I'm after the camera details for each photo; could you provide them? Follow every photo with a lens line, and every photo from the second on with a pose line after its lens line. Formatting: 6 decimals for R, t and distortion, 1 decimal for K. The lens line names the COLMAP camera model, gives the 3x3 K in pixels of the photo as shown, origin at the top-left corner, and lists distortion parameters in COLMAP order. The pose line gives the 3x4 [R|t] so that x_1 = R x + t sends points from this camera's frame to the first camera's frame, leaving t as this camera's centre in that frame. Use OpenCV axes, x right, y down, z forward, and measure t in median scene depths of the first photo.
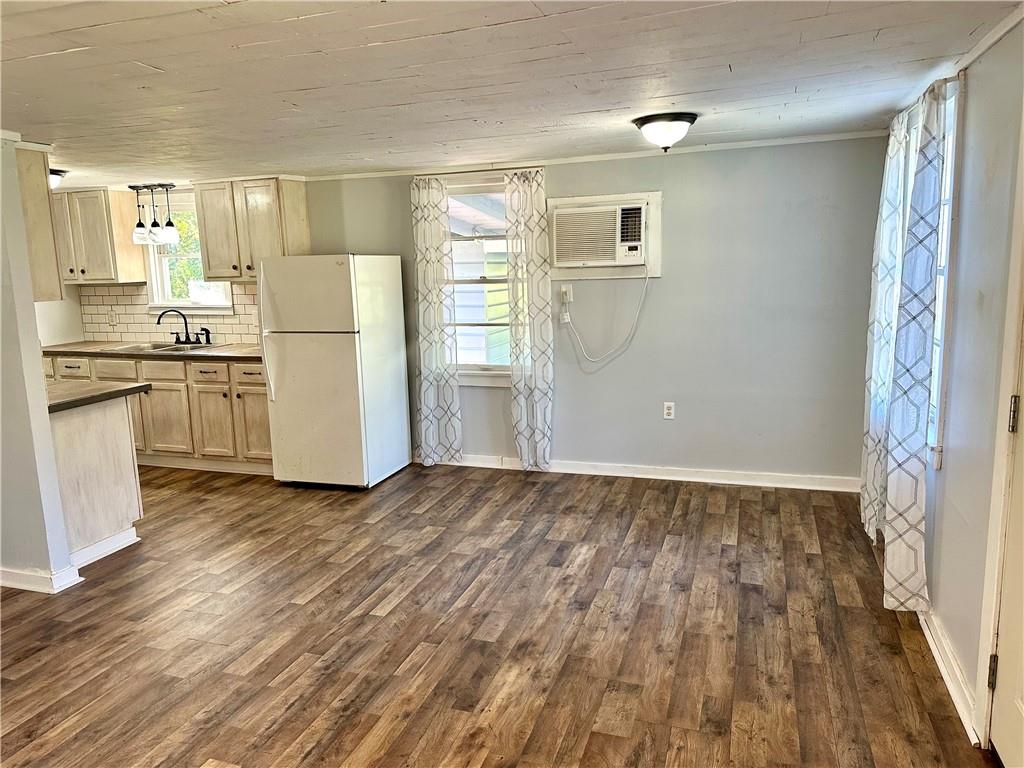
lens RADIAL K [[723.6, 0, 507.2], [0, 723.6, 372.8], [0, 0, 1]] dist [0.019491, -0.014288]
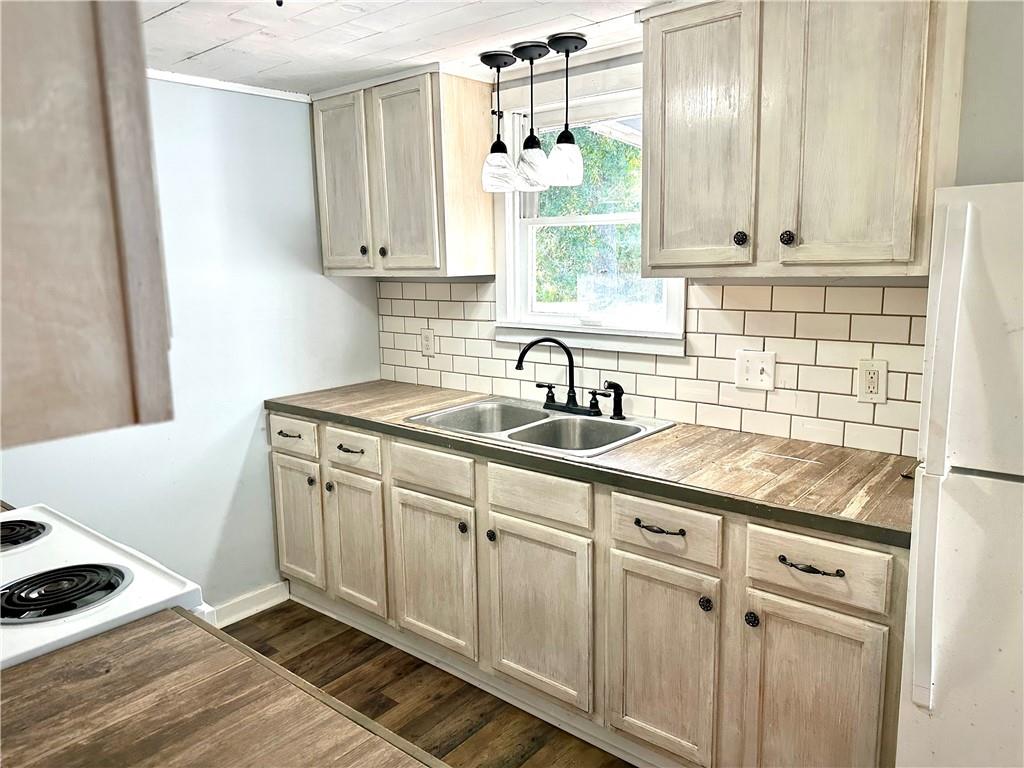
lens RADIAL K [[723.6, 0, 516.4], [0, 723.6, 383.4], [0, 0, 1]] dist [0.019491, -0.014288]
pose [[0.933581, 0.071335, -0.351196, -0.320443], [-0.065438, 0.997445, 0.028650, -0.070220], [0.352342, -0.003766, 0.935864, 0.572591]]
